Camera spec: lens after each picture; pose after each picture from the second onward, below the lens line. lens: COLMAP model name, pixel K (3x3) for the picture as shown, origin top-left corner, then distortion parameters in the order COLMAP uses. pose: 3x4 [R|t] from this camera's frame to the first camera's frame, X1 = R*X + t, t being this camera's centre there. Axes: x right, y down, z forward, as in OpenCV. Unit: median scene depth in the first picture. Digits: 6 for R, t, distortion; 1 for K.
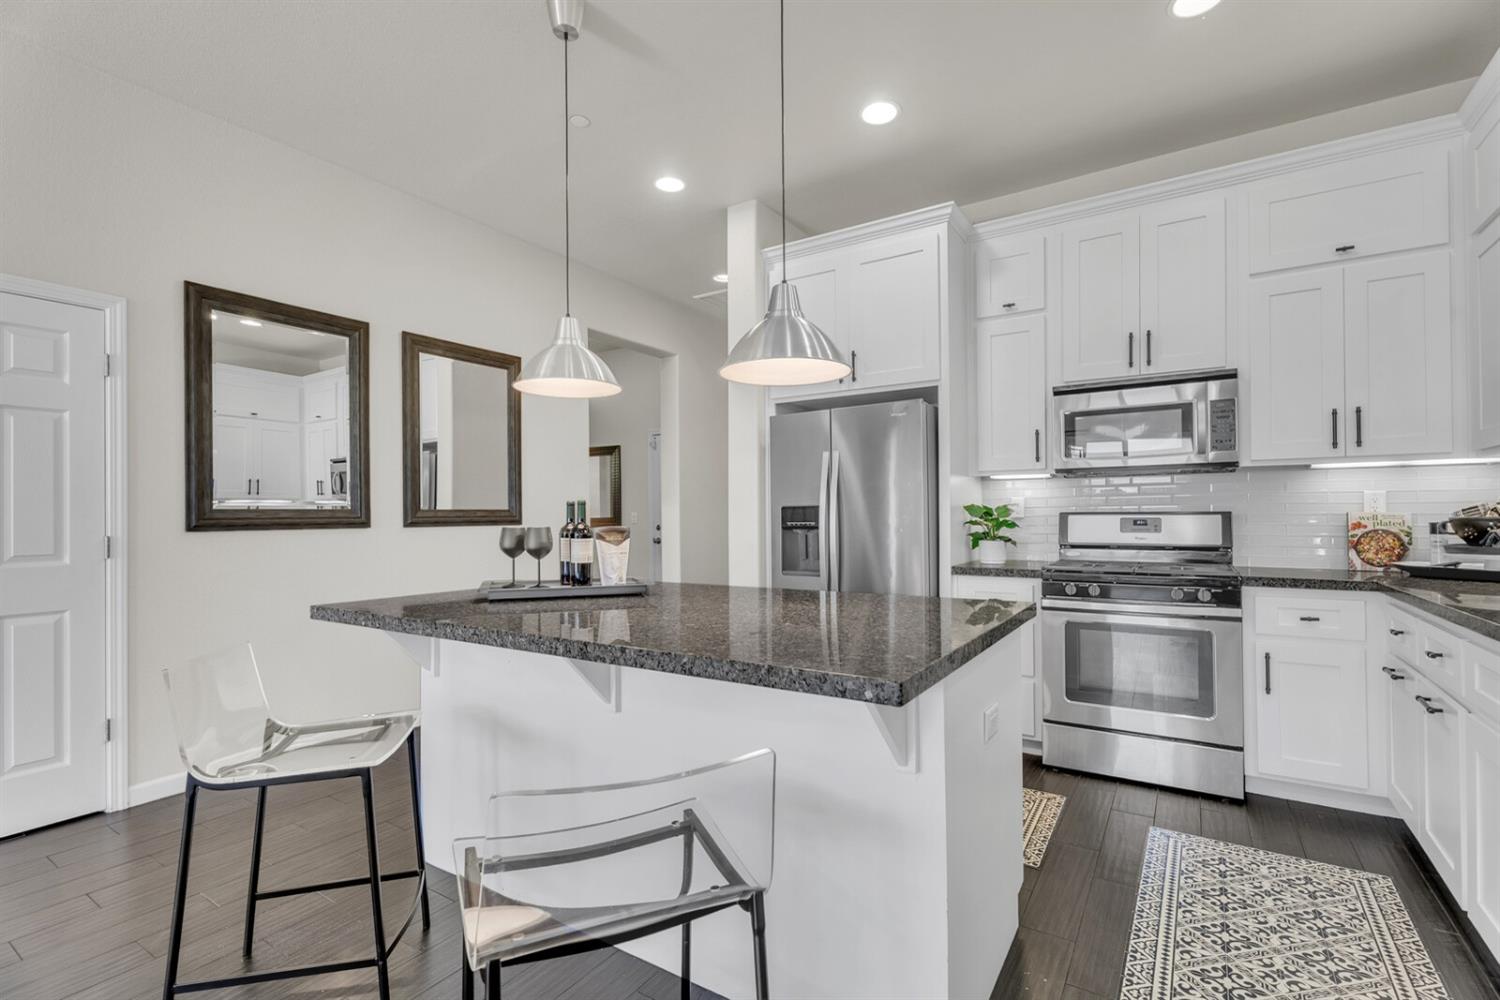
lens RADIAL K [[690.8, 0, 749.6], [0, 690.8, 508.1], [0, 0, 1]] dist [0.000635, -0.000209]
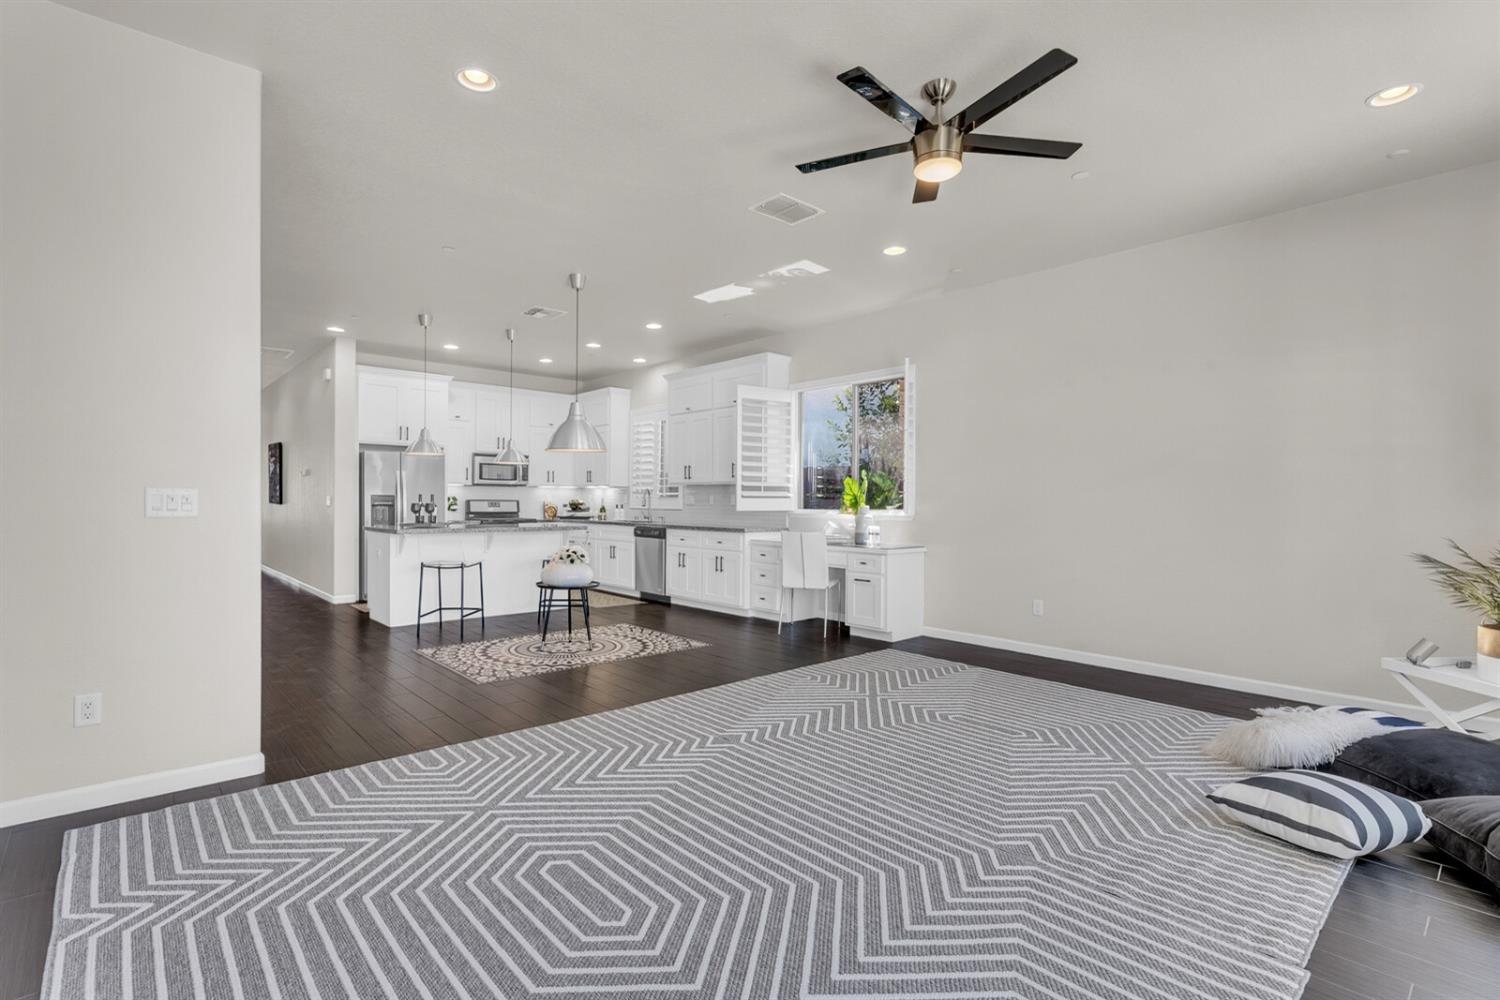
lens RADIAL K [[690.8, 0, 749.9], [0, 690.8, 503.1], [0, 0, 1]] dist [0.000635, -0.000209]
pose [[0.244709, 0.008188, 0.969562, -2.004594], [-0.012867, 0.999904, -0.005197, 0.019280], [-0.969511, -0.011204, 0.244791, -0.732825]]
